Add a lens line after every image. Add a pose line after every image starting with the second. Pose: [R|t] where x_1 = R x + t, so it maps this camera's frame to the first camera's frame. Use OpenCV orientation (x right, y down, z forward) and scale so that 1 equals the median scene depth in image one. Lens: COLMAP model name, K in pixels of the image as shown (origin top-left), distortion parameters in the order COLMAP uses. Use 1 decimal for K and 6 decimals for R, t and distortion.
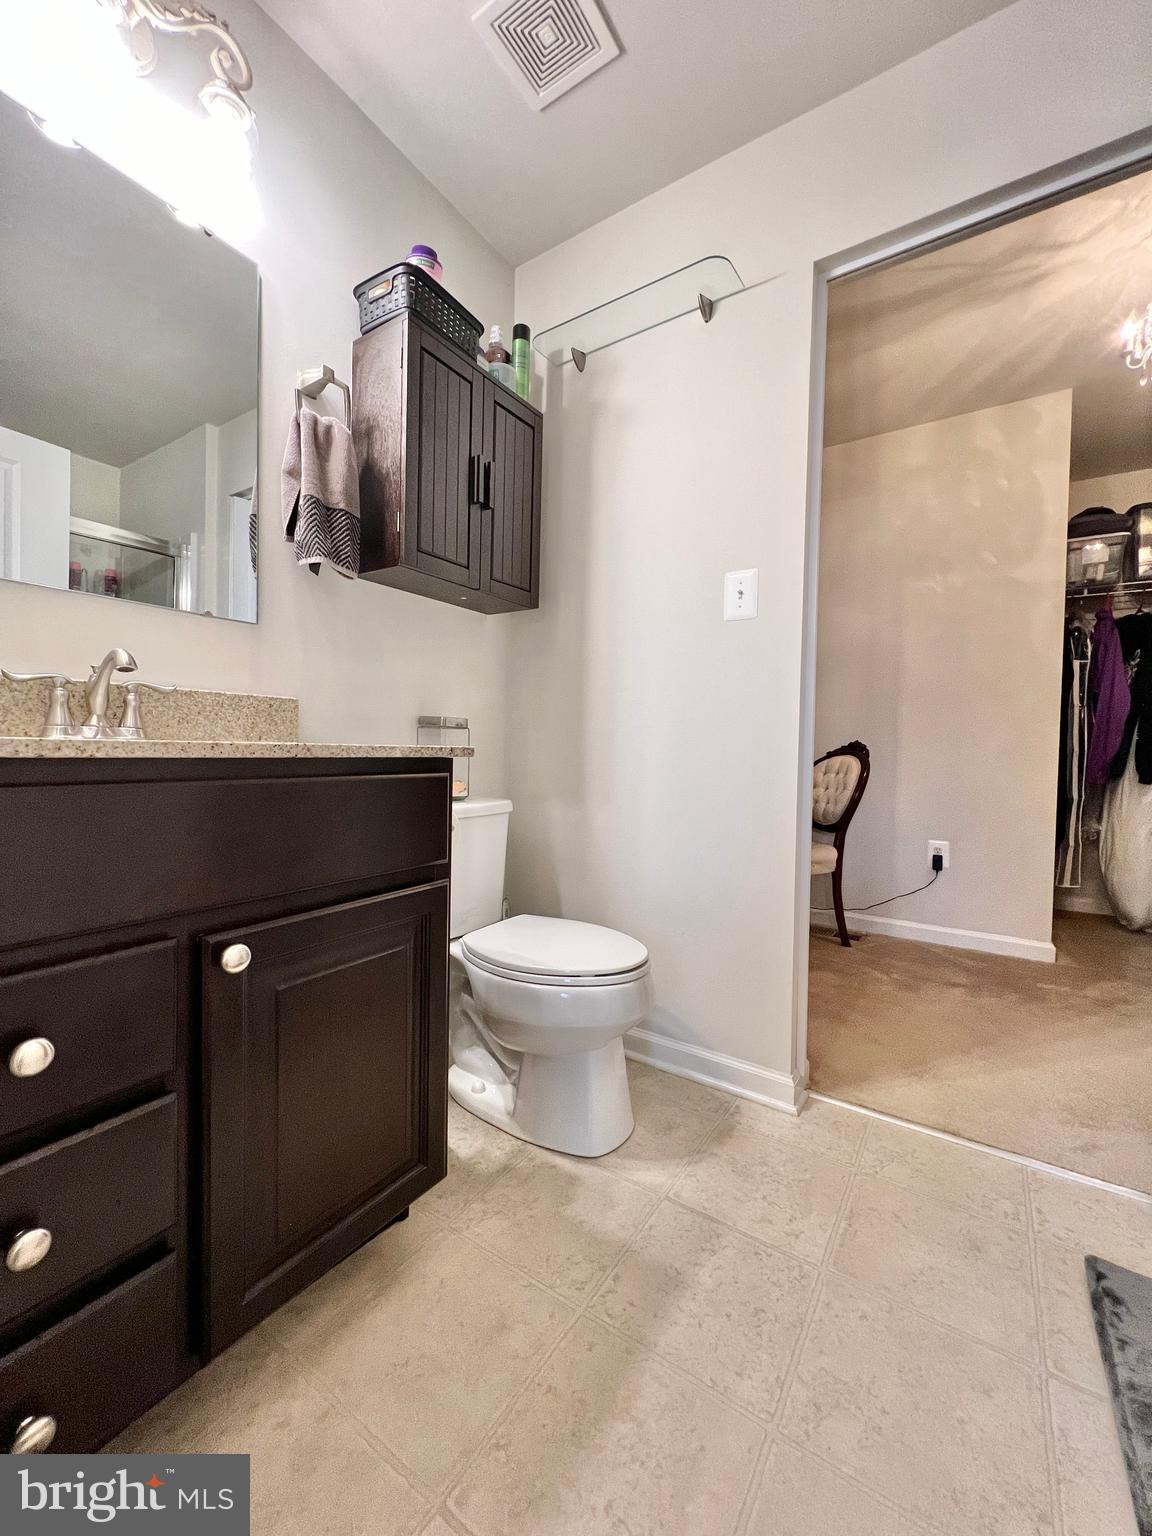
lens RADIAL K [[616.8, 0, 583.7], [0, 616.8, 762.5], [0, 0, 1]] dist [0.005454, -0.000157]
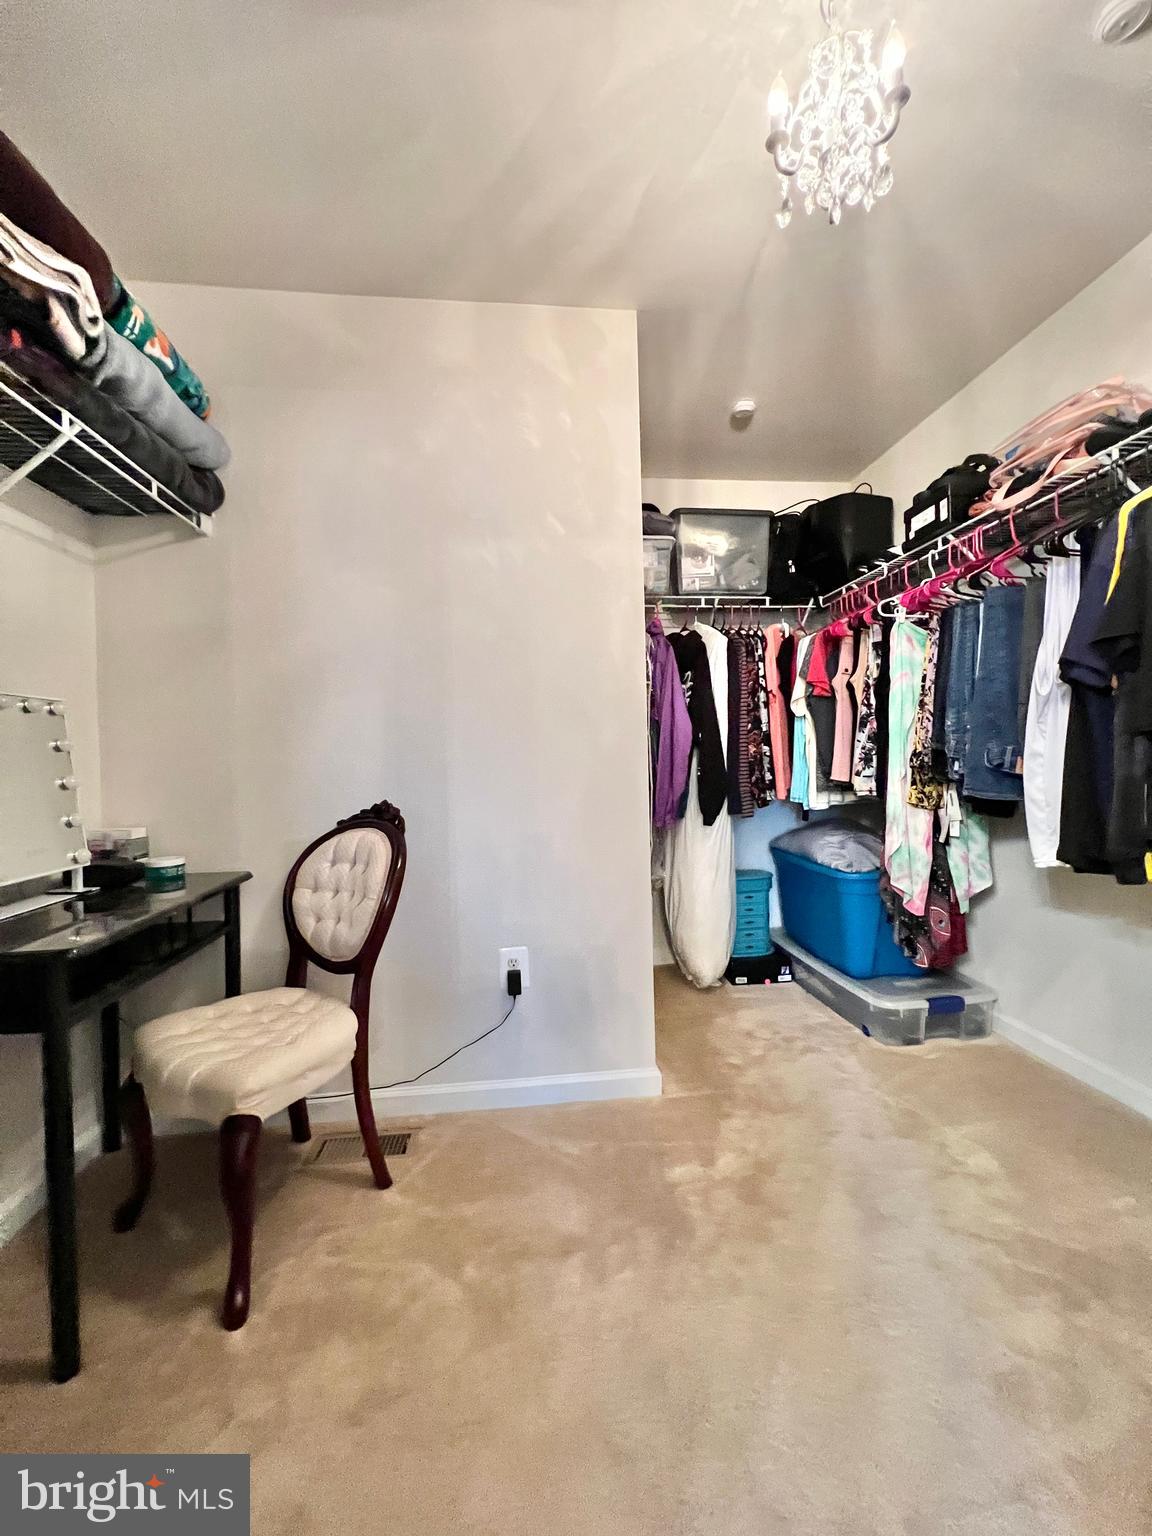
lens RADIAL K [[616.8, 0, 579.0], [0, 616.8, 754.3], [0, 0, 1]] dist [0.005454, -0.000157]
pose [[0.773774, -0.032596, 0.632622, 0.225195], [0.055976, 0.998287, -0.017029, -0.061187], [-0.630983, 0.048588, 0.774273, 0.447590]]
